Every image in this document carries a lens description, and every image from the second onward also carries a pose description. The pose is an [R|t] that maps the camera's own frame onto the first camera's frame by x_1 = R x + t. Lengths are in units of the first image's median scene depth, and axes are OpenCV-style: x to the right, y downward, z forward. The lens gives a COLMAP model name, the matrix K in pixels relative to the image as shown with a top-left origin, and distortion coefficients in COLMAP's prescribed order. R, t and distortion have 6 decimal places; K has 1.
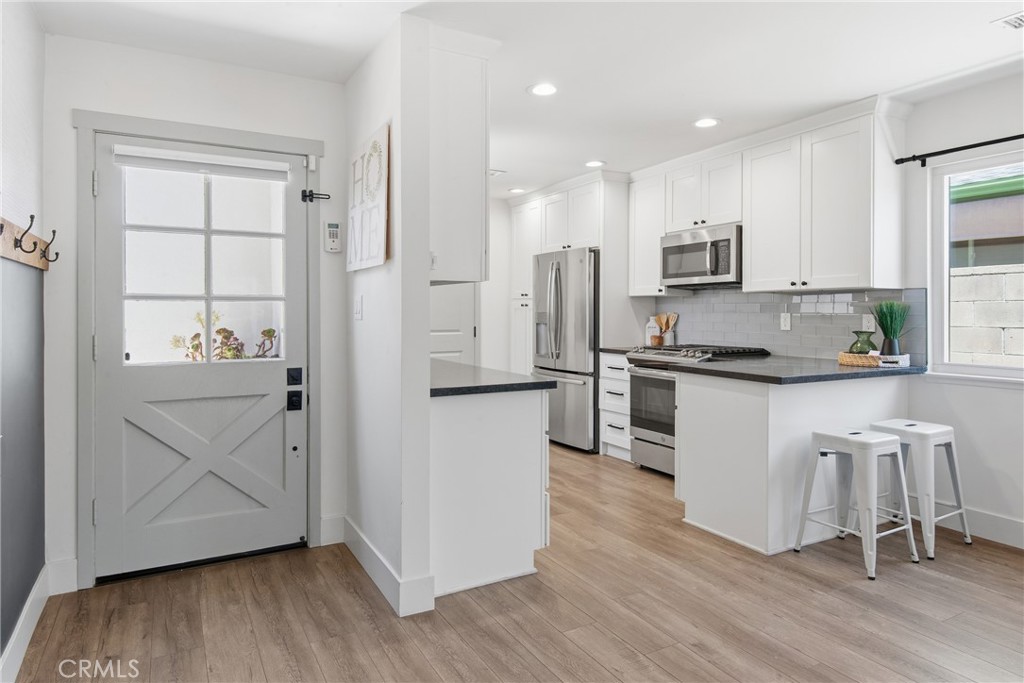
lens RADIAL K [[641.7, 0, 502.2], [0, 641.7, 315.4], [0, 0, 1]] dist [0.023122, -0.010096]
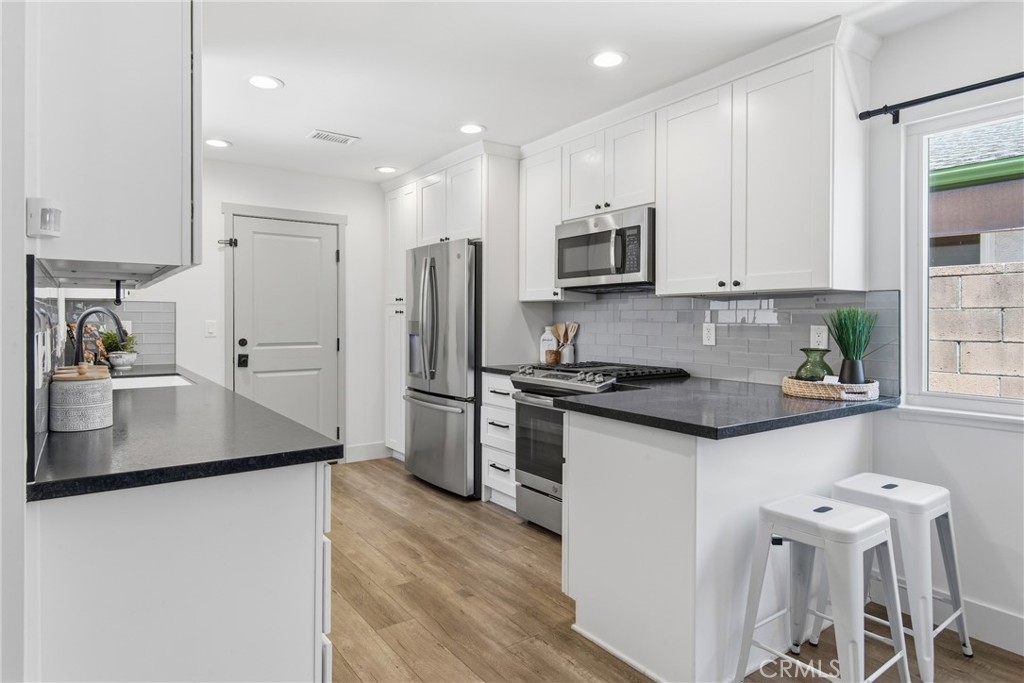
lens RADIAL K [[609.9, 0, 507.2], [0, 609.9, 322.1], [0, 0, 1]] dist [0.020504, -0.001161]
pose [[0.992587, 0.001363, 0.121526, 0.134034], [-0.001355, 0.999999, -0.000150, -0.005347], [-0.121526, -0.000016, 0.992588, 0.367448]]
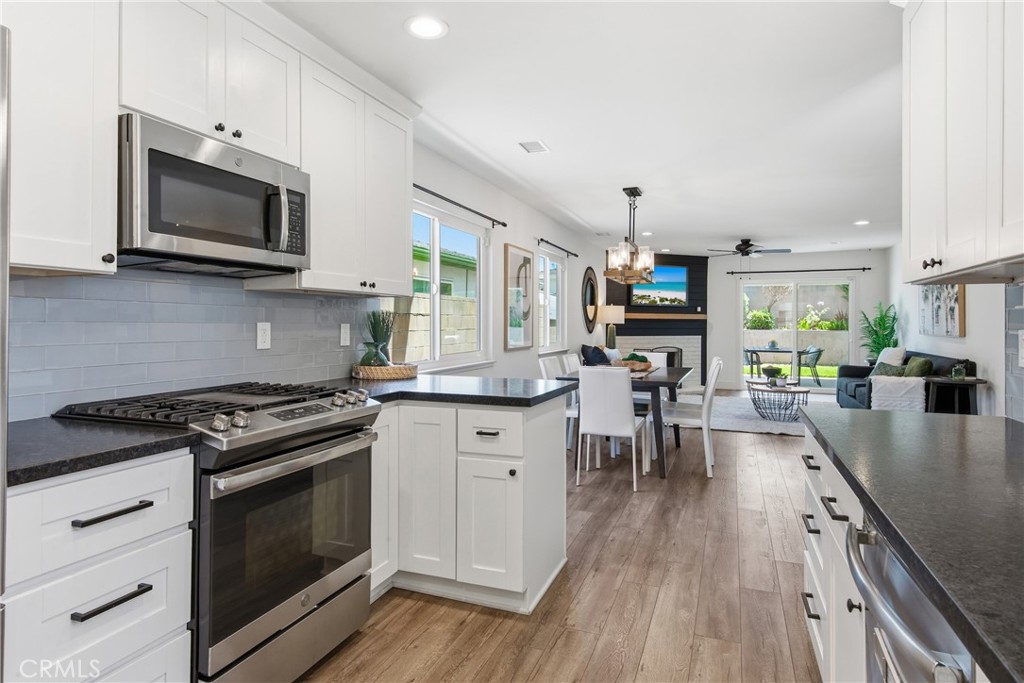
lens RADIAL K [[575.2, 0, 513.4], [0, 575.2, 317.1], [0, 0, 1]] dist [0.034661, -0.005393]
pose [[-0.653029, 0.002497, 0.757329, -0.199342], [-0.000480, 0.999993, -0.003711, -0.008082], [-0.757333, -0.002787, -0.653023, 1.454229]]
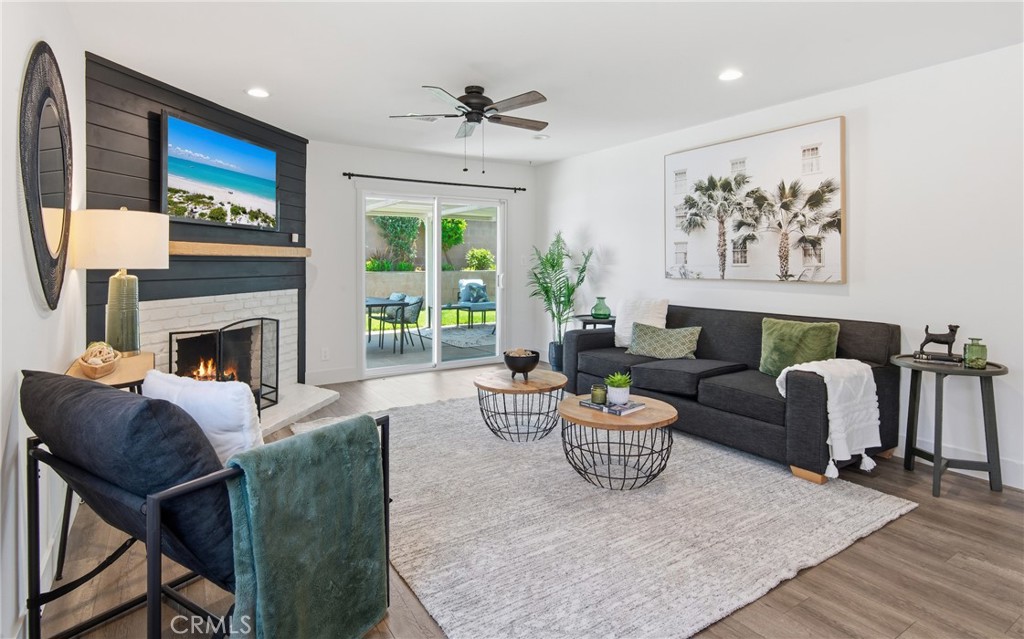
lens RADIAL K [[523.8, 0, 500.8], [0, 523.8, 265.7], [0, 0, 1]] dist [0.002854, -0.001501]
pose [[-0.996600, -0.000152, -0.082393, 0.935640], [-0.001100, 0.999934, 0.011464, -0.002577], [0.082385, 0.011516, -0.996534, 0.277394]]
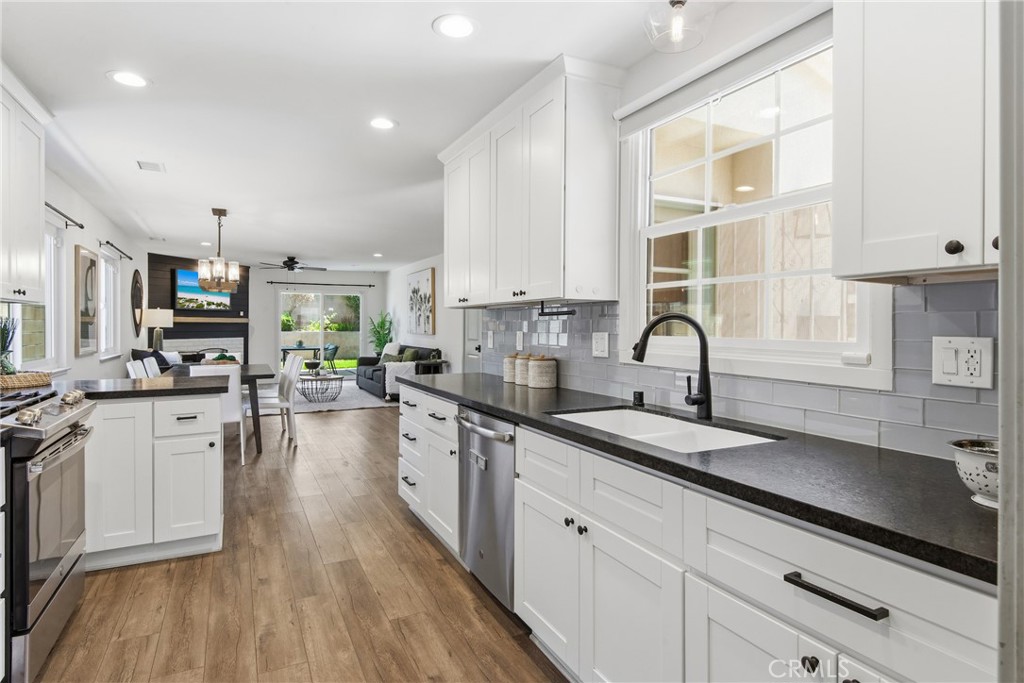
lens RADIAL K [[534.0, 0, 510.1], [0, 534.0, 329.0], [0, 0, 1]] dist [0.015014, -0.012876]
pose [[-0.999845, -0.003394, 0.017269, -0.157956], [-0.003172, 0.999913, 0.012840, -0.015960], [-0.017311, 0.012783, -0.999768, 1.797365]]
